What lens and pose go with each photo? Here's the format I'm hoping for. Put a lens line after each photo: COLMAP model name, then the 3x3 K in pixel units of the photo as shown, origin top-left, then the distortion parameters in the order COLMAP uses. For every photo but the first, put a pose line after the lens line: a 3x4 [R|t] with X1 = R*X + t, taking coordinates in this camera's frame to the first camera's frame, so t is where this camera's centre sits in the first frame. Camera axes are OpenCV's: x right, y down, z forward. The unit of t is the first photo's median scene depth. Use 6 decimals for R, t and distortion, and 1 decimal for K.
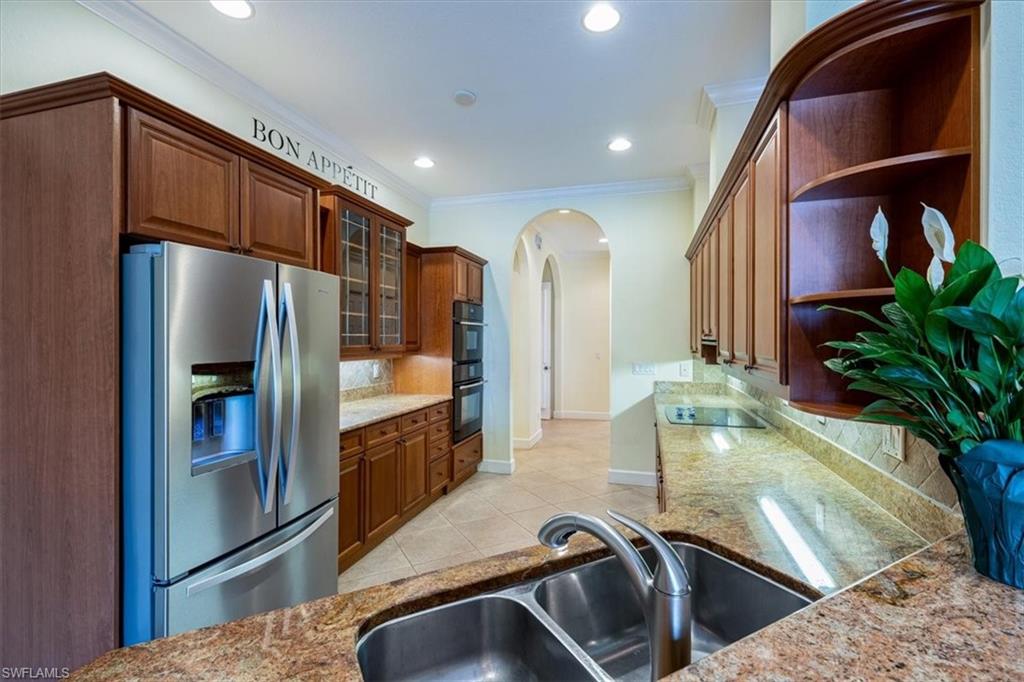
lens RADIAL K [[468.0, 0, 516.2], [0, 468.0, 340.5], [0, 0, 1]] dist [0.002381, 0.000011]
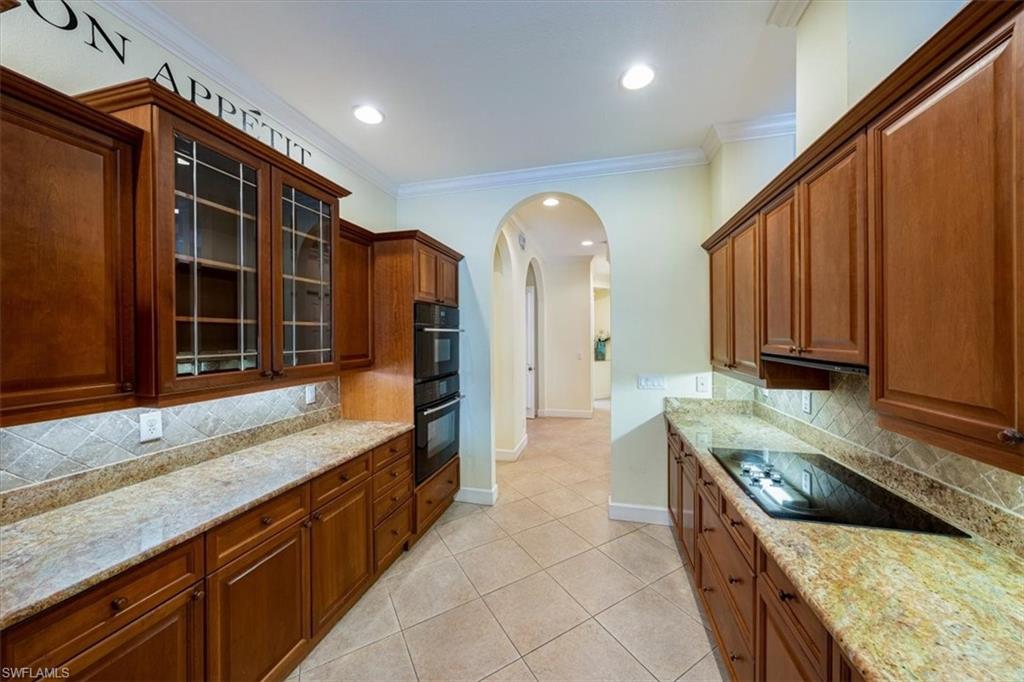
lens RADIAL K [[354.3, 0, 511.1], [0, 354.3, 338.2], [0, 0, 1]] dist [-0.000994, -0.000120]
pose [[0.999808, -0.008862, 0.017450, 0.014996], [0.008791, 0.999953, 0.004171, -0.024218], [-0.017486, -0.004017, 0.999839, 0.397971]]
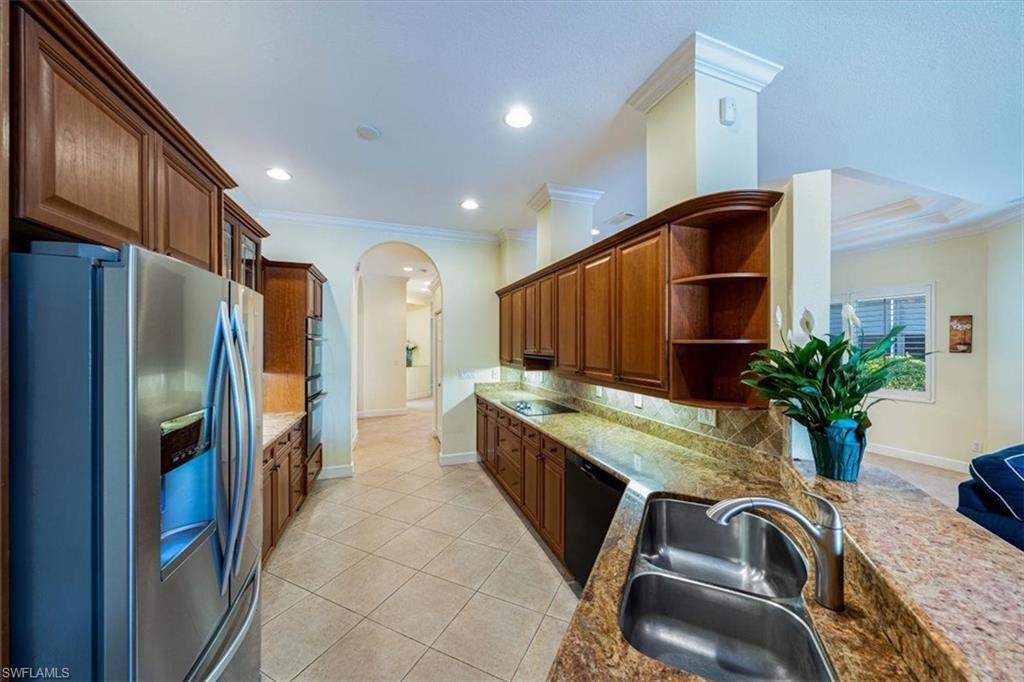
lens RADIAL K [[360.4, 0, 527.5], [0, 360.4, 344.3], [0, 0, 1]] dist [-0.000247, -0.000073]
pose [[0.802113, 0.000714, 0.597172, -0.209259], [0.000526, 0.999998, -0.001903, -0.023877], [-0.597173, 0.001841, 0.802111, 0.087270]]
